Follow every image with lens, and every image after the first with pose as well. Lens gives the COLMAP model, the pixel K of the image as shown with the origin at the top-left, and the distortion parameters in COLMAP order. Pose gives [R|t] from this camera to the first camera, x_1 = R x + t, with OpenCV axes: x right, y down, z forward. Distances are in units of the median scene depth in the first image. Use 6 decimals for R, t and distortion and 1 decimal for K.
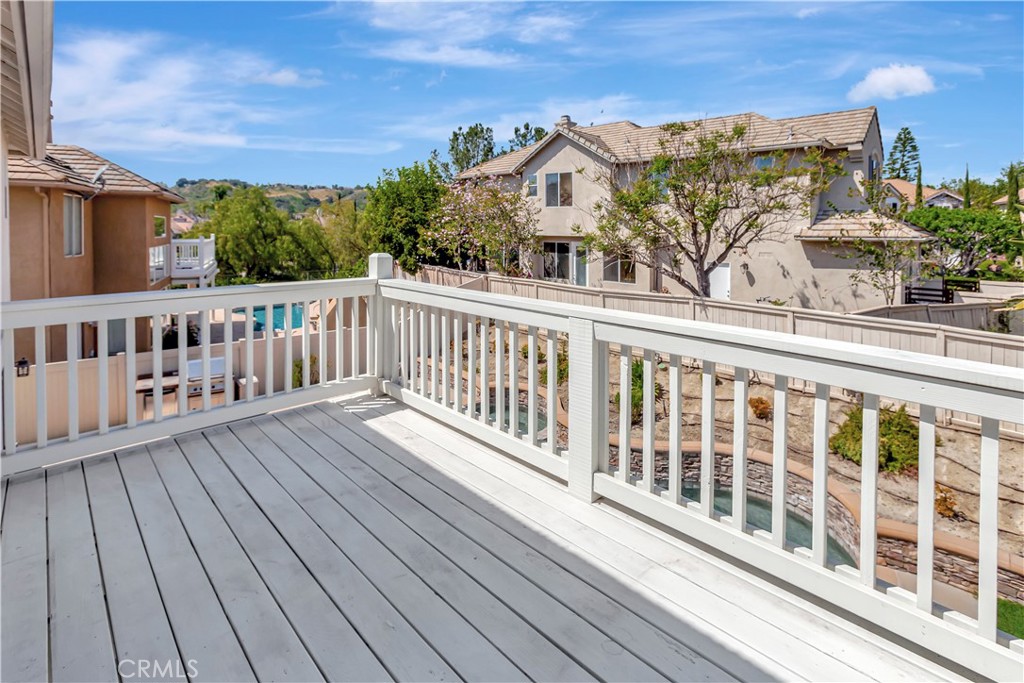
lens RADIAL K [[482.3, 0, 516.8], [0, 482.3, 244.6], [0, 0, 1]] dist [0.012350, 0.001480]
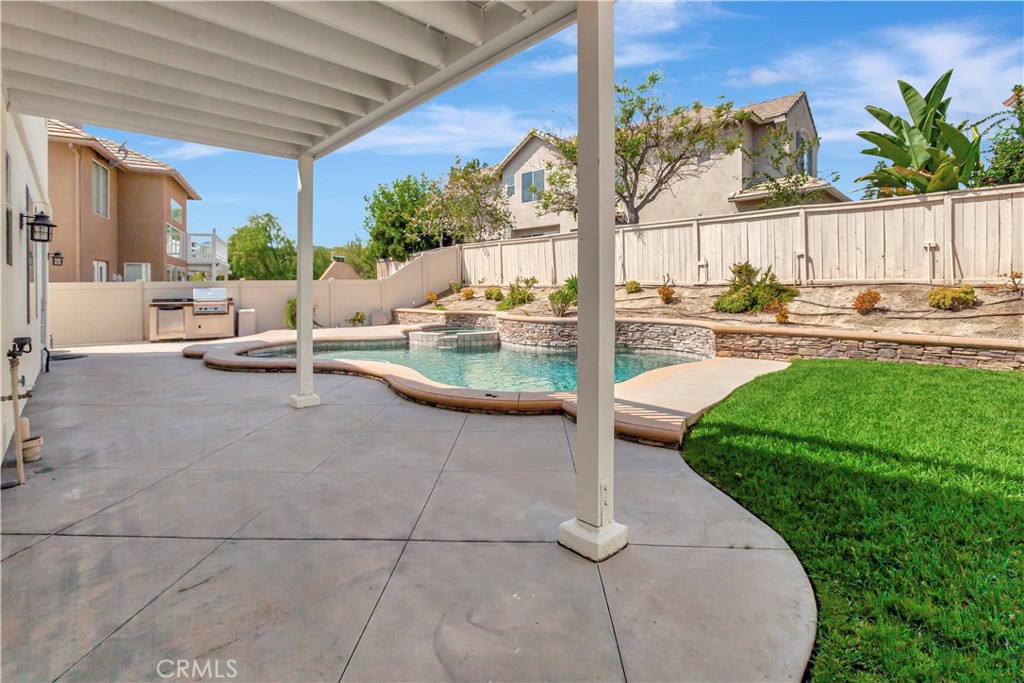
lens RADIAL K [[463.3, 0, 515.6], [0, 463.3, 283.1], [0, 0, 1]] dist [0.013055, -0.000011]
pose [[0.999801, -0.010957, -0.016656, 0.089326], [0.010484, 0.999547, -0.028216, 0.200089], [0.016958, 0.028036, 0.999463, -0.086619]]
